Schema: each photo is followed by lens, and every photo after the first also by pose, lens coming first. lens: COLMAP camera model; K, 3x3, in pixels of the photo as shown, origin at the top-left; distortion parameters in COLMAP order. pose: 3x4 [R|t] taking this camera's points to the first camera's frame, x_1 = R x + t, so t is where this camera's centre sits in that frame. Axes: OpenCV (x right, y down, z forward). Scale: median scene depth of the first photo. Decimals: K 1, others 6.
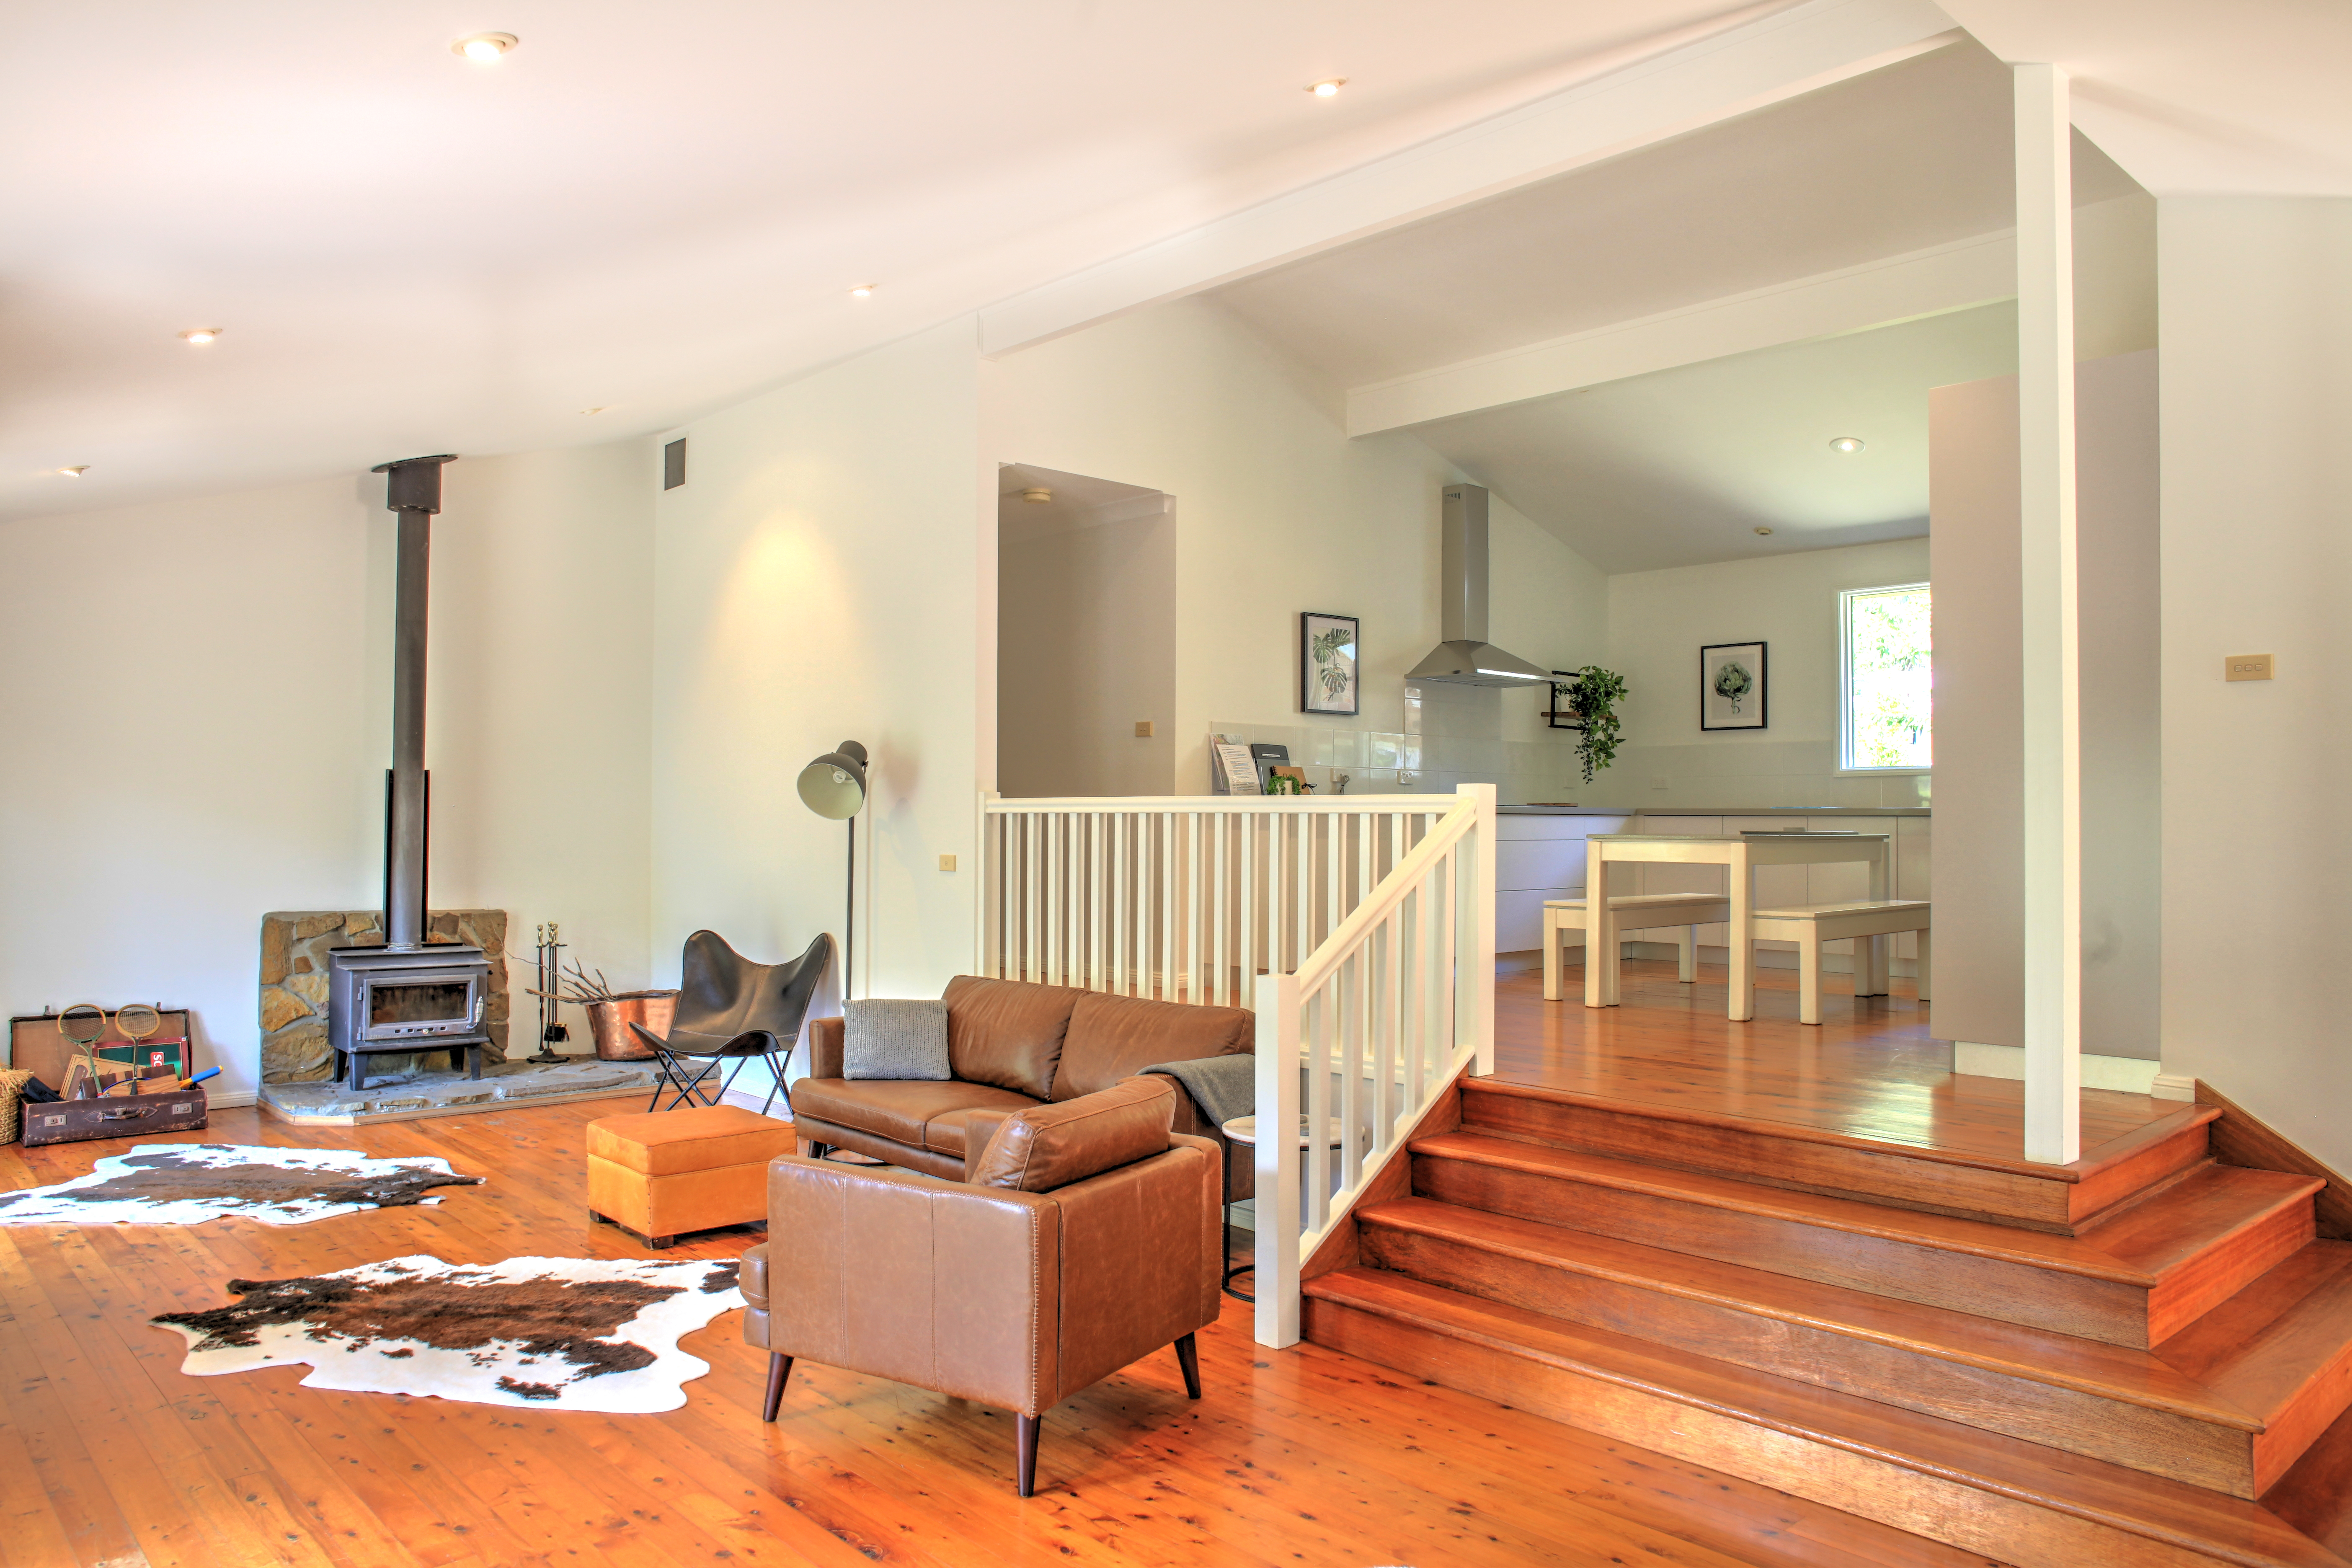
lens RADIAL K [[1643.4, 0, 1183.8], [0, 1643.4, 795.2], [0, 0, 1]] dist [-0.045330, 0.000494]
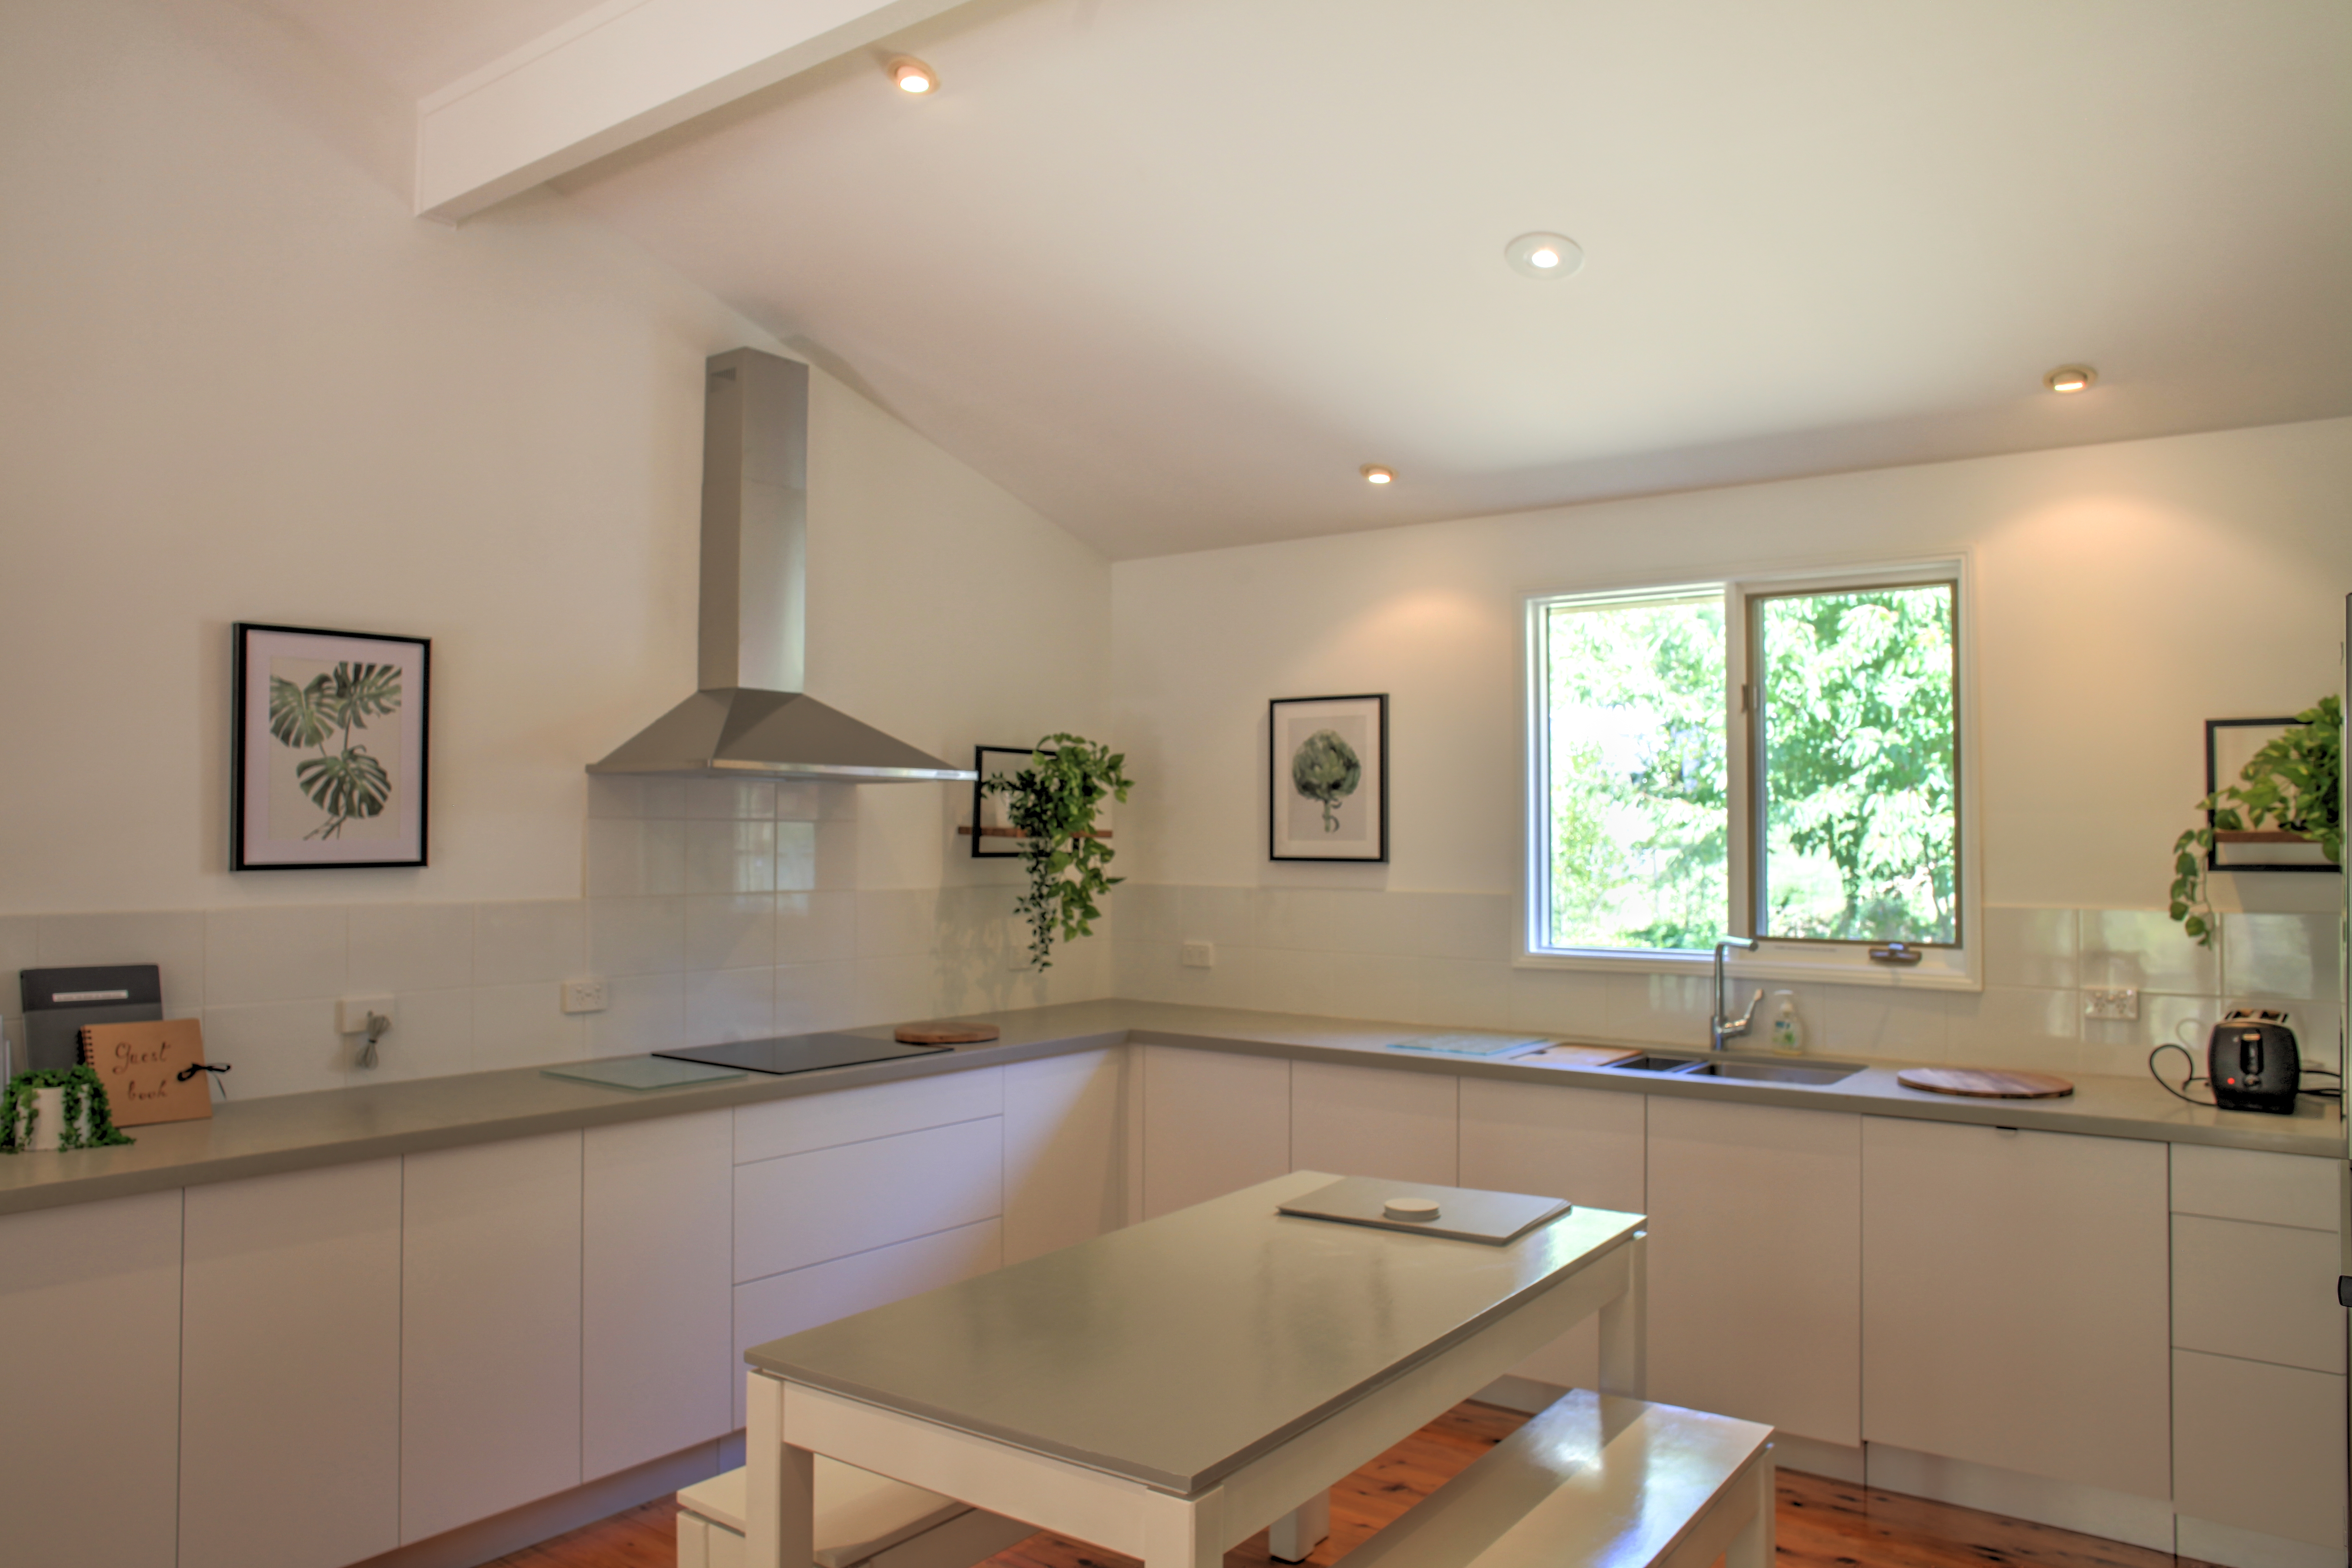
lens RADIAL K [[1643.3, 0, 1173.9], [0, 1643.3, 777.8], [0, 0, 1]] dist [-0.045330, 0.000494]
pose [[0.984930, 0.005102, 0.172877, 0.198506], [-0.002779, 0.999903, -0.013677, -0.059549], [-0.172929, 0.012991, 0.984849, 0.497611]]
